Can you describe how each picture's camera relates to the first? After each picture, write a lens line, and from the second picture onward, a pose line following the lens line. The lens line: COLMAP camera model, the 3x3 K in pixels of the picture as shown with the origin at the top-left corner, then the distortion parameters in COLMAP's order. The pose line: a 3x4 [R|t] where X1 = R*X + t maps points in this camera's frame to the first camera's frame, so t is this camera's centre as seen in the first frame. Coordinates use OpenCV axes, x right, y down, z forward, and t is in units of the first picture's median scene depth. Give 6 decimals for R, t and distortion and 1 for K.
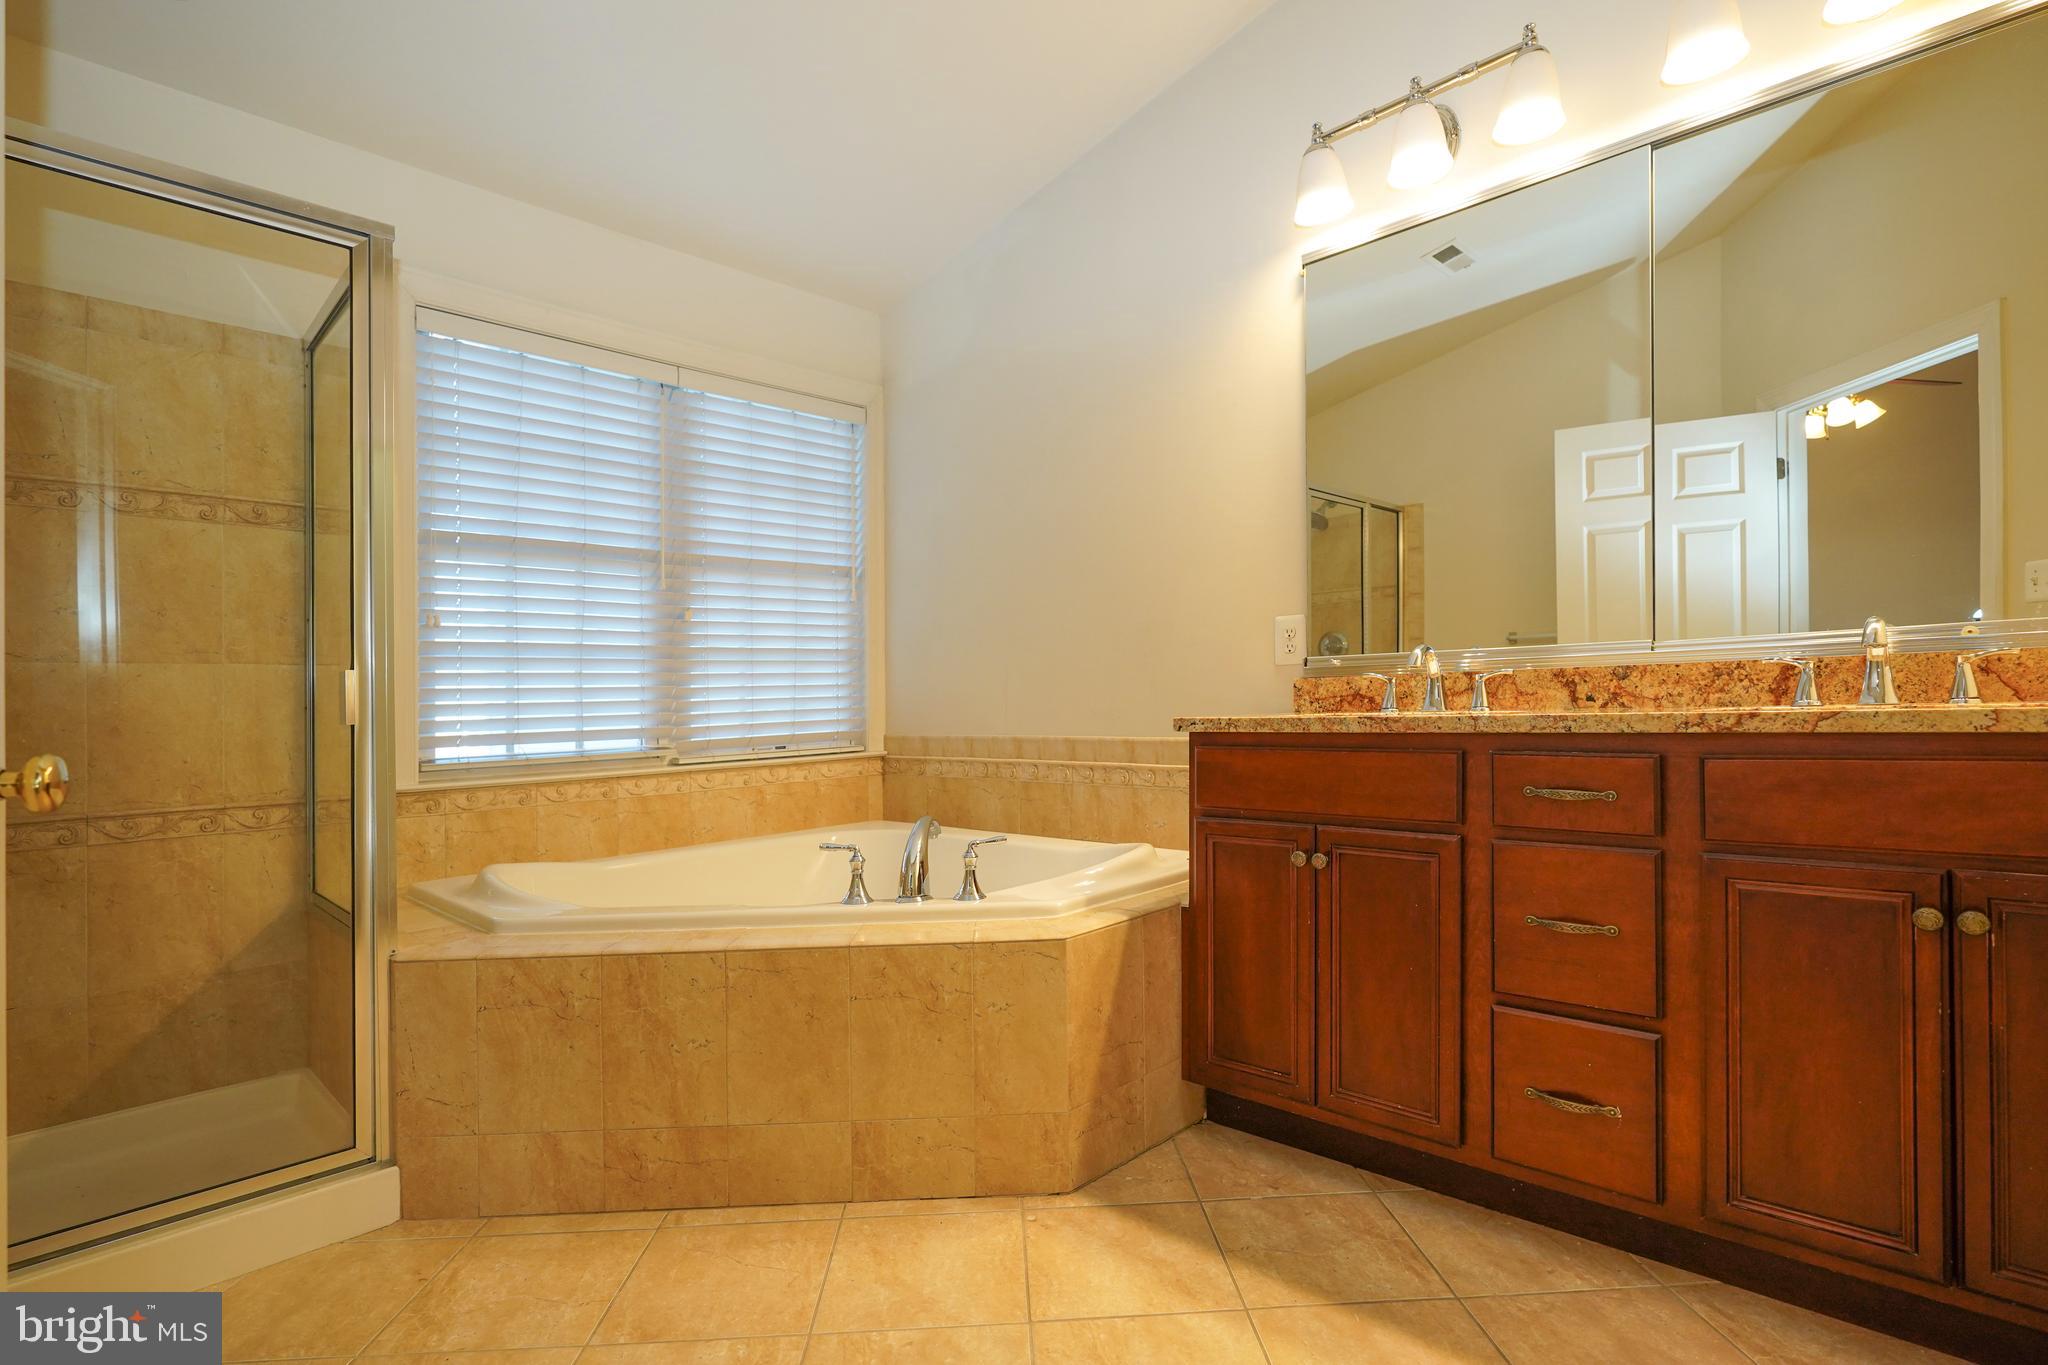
lens RADIAL K [[1002.9, 0, 1026.9], [0, 1002.9, 696.7], [0, 0, 1]] dist [0.000119, 0.000004]
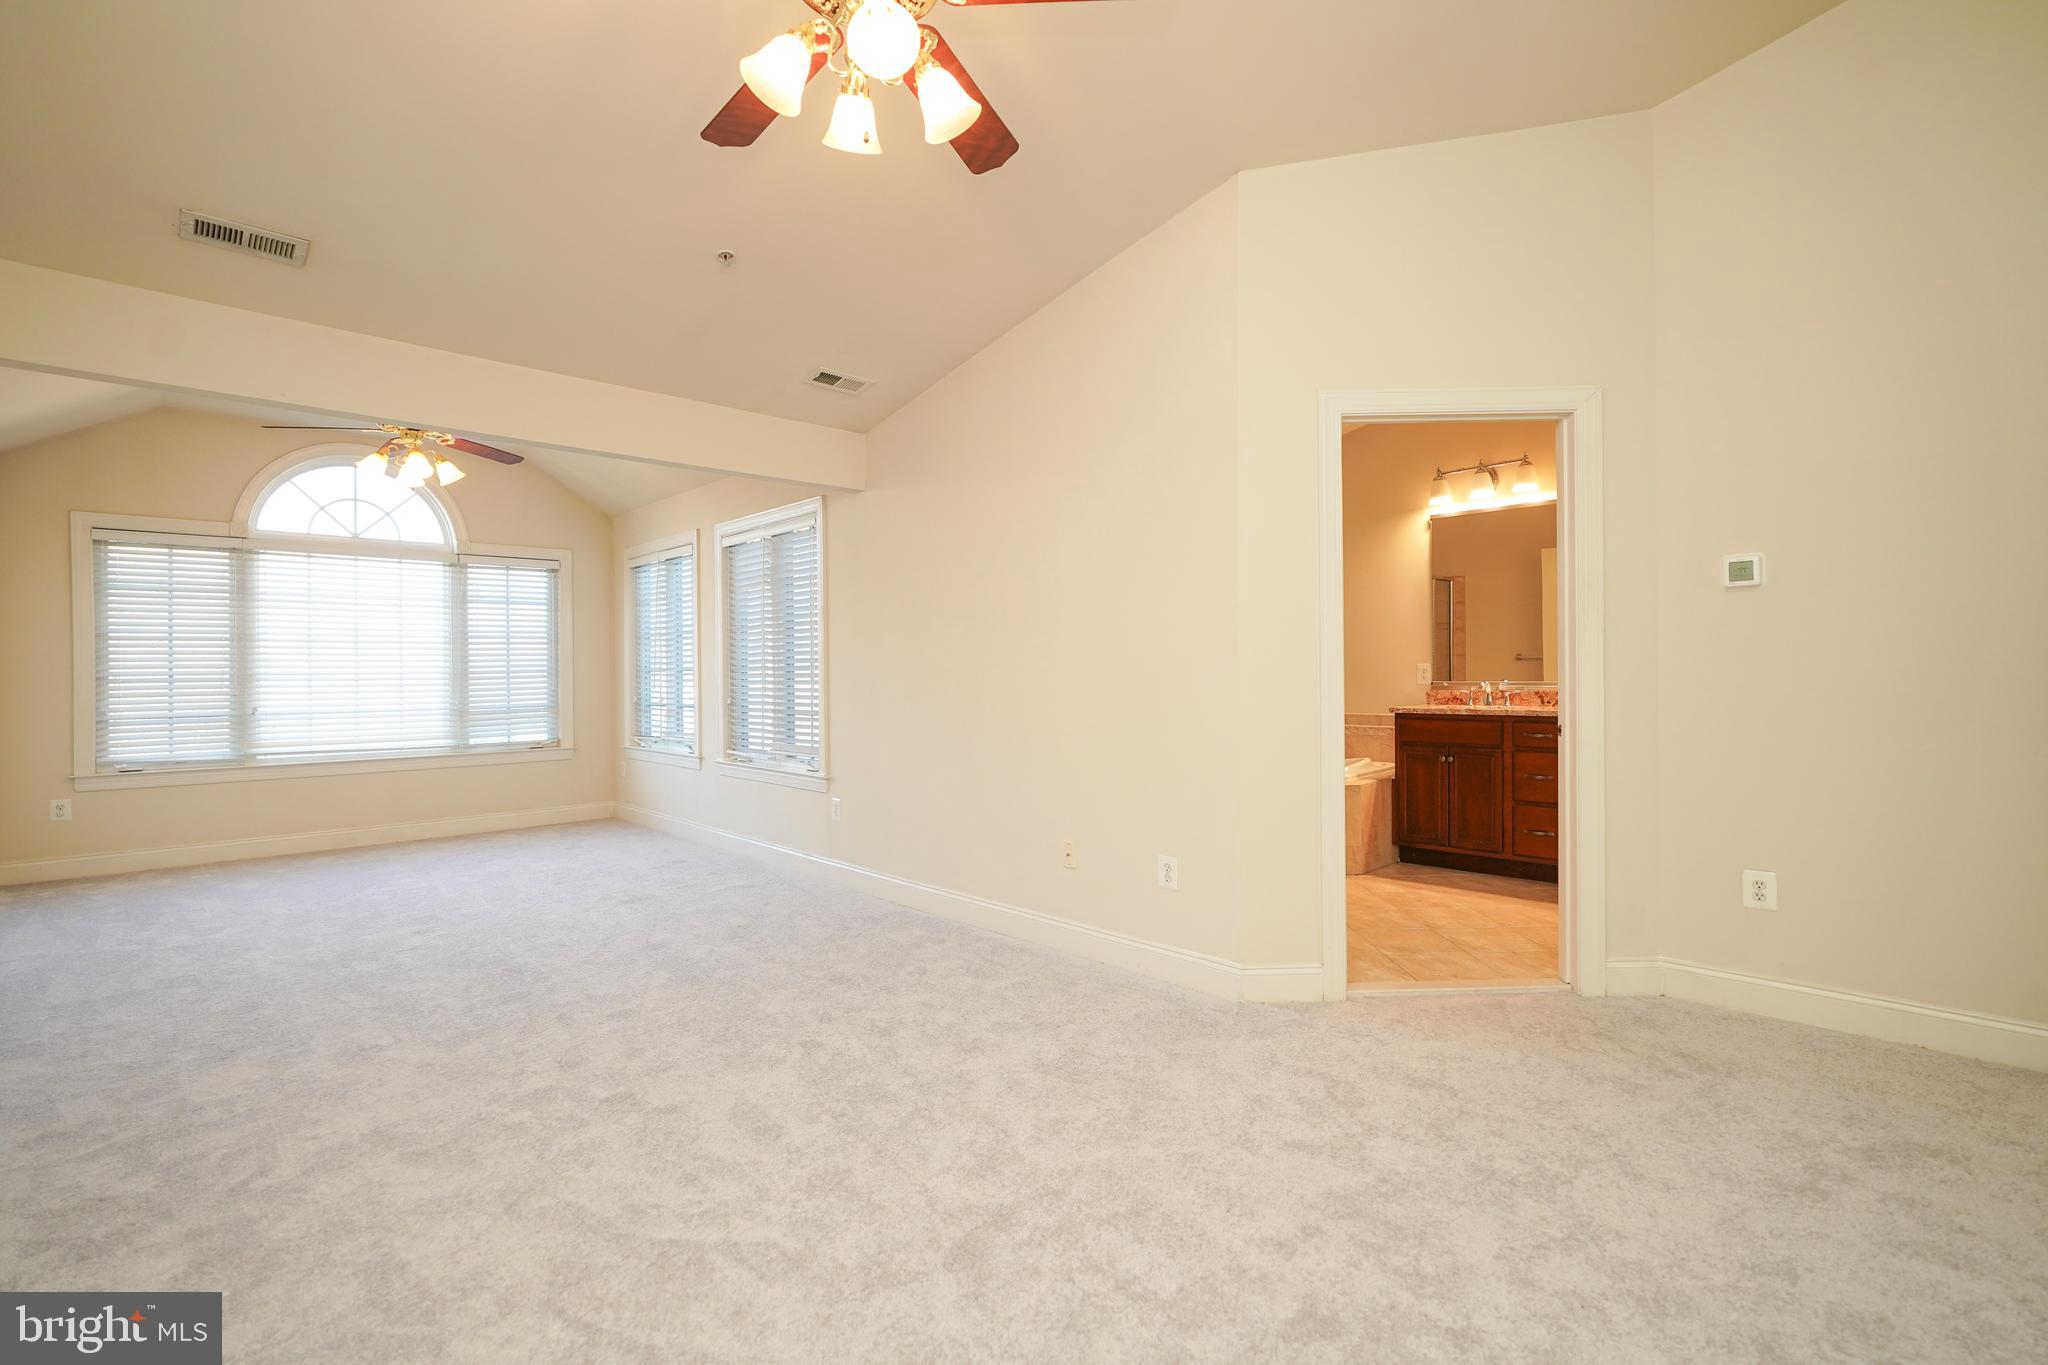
lens RADIAL K [[938.7, 0, 1014.3], [0, 938.7, 651.4], [0, 0, 1]] dist [-0.002799, -0.000407]
pose [[0.999177, 0.006045, -0.040101, -0.780890], [-0.006647, 0.999867, -0.014890, -0.087924], [0.040005, 0.015144, 0.999085, -1.593851]]
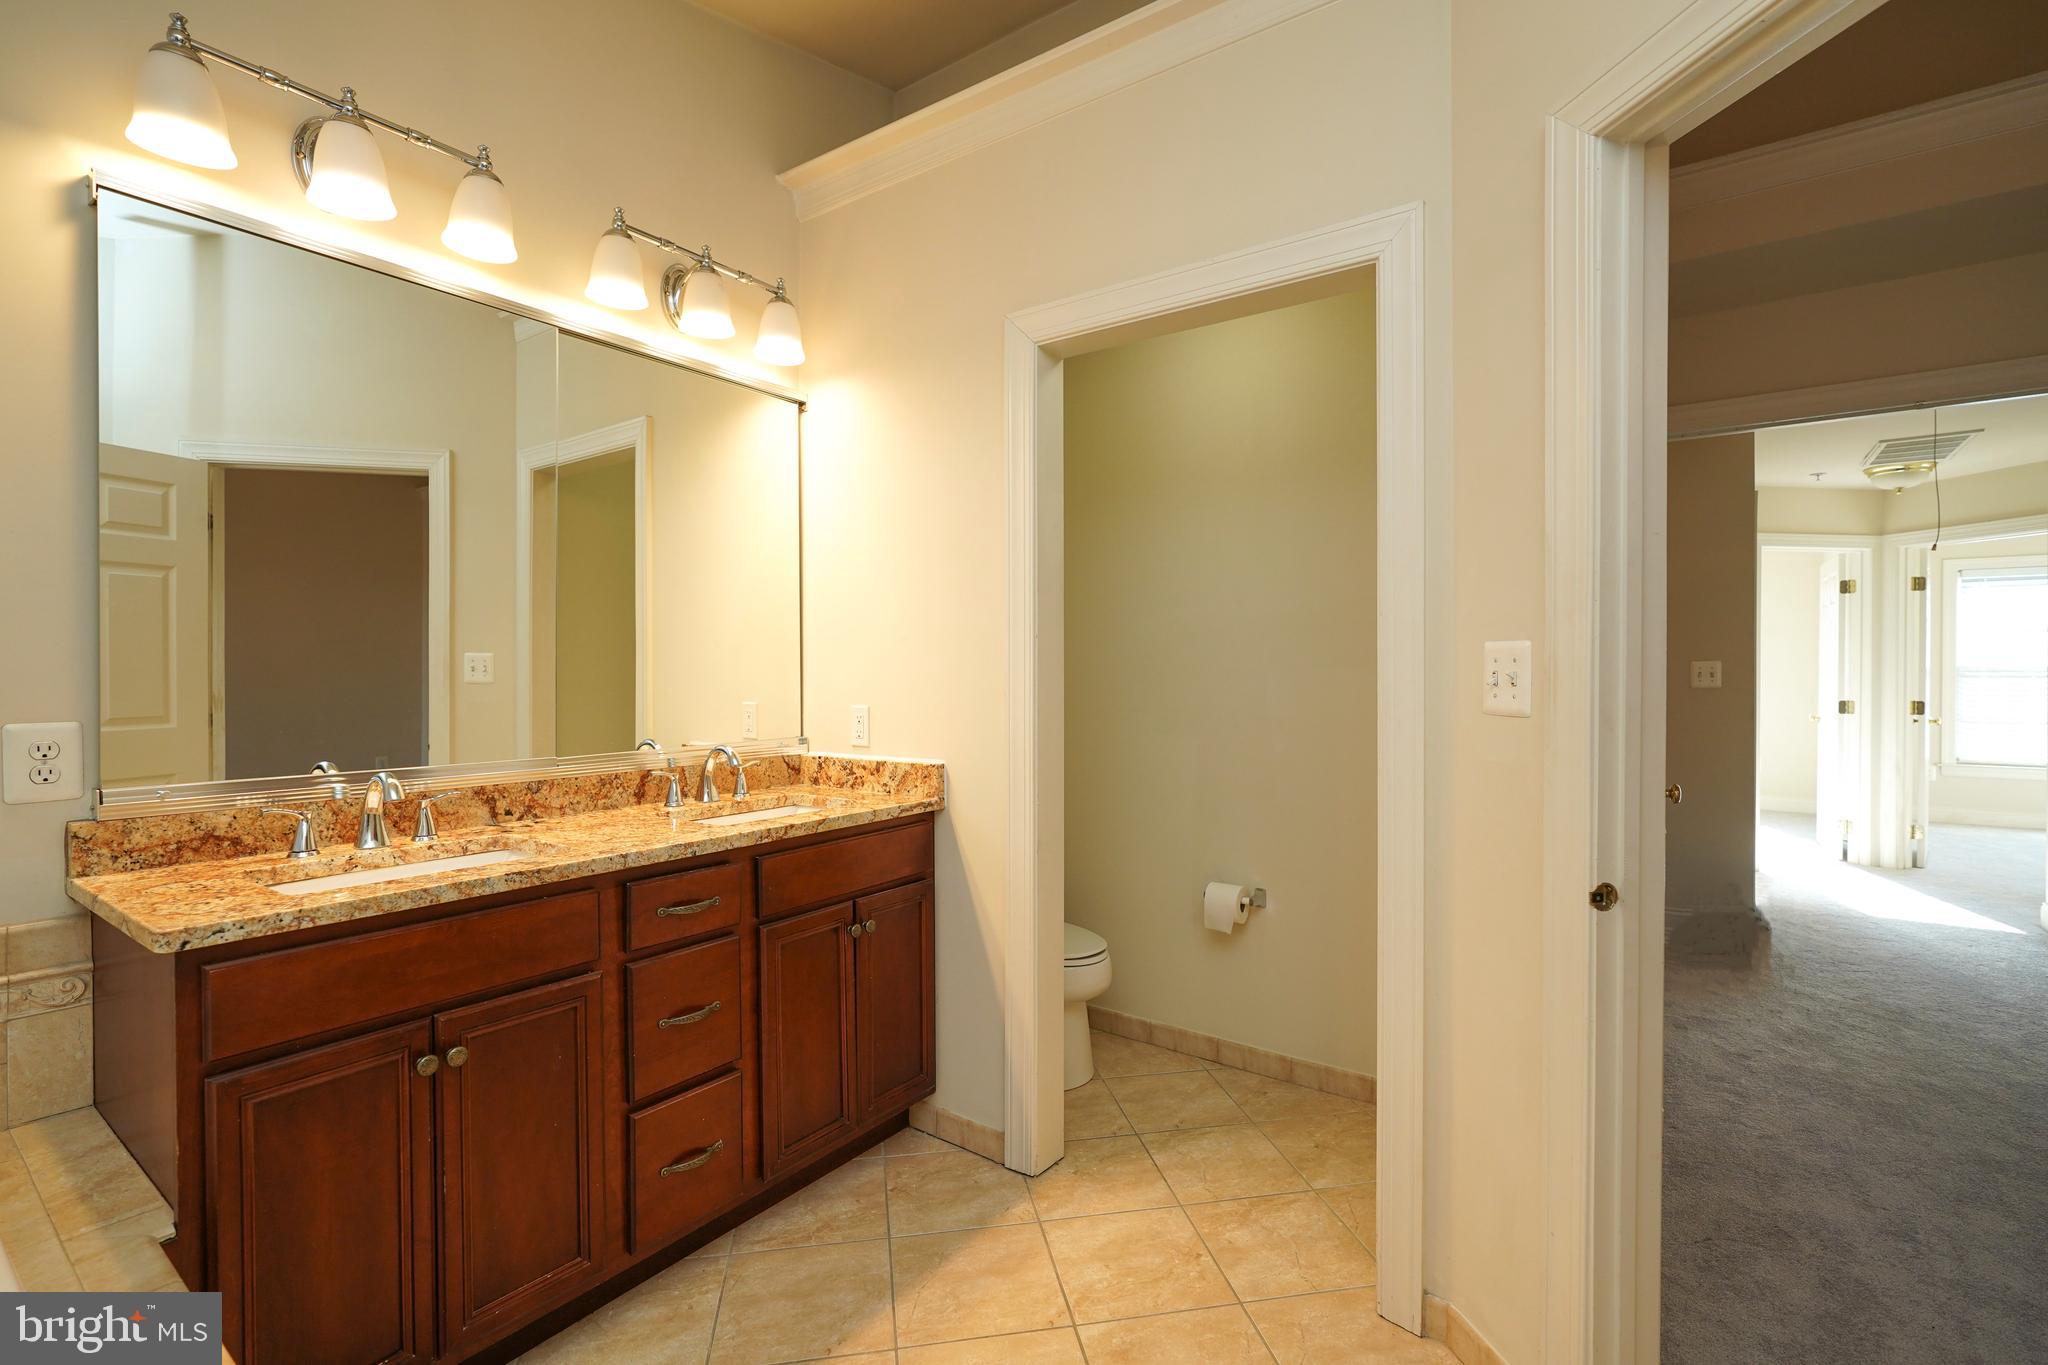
lens RADIAL K [[932.2, 0, 1024.0], [0, 932.2, 682.5], [0, 0, 1]] dist [-0.001834, -0.000046]
pose [[-0.158047, 0.008974, 0.987391, -0.503601], [-0.007115, 0.999922, -0.010227, -0.129736], [-0.987406, -0.008642, -0.157970, 0.608680]]
